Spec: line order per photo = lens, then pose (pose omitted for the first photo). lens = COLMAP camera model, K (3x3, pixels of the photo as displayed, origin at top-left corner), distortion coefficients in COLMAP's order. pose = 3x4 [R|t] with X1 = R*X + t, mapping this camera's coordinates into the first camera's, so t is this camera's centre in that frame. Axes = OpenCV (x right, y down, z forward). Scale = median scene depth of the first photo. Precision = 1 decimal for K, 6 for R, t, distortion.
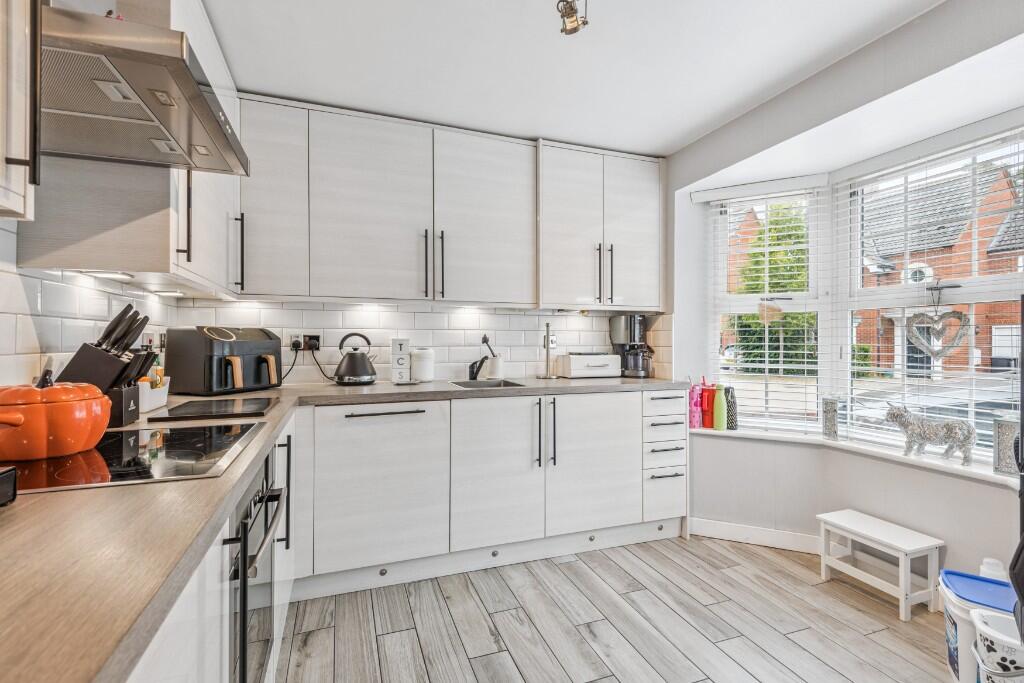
lens RADIAL K [[467.9, 0, 512.0], [0, 467.9, 341.5], [0, 0, 1]] dist [0.036129, -0.000248]
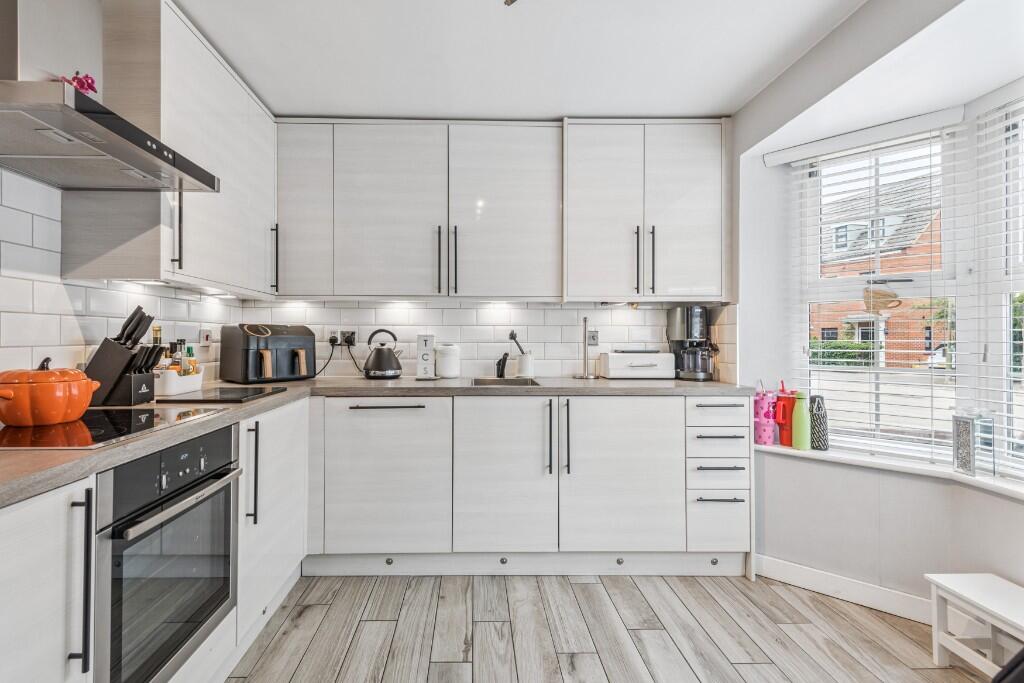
lens RADIAL K [[481.5, 0, 486.6], [0, 481.5, 335.5], [0, 0, 1]] dist [0.039874, -0.014114]
pose [[0.945184, -0.002131, -0.326532, 0.238934], [-0.000498, 0.999968, -0.007967, 0.003899], [0.326539, 0.007693, 0.945152, 0.058716]]
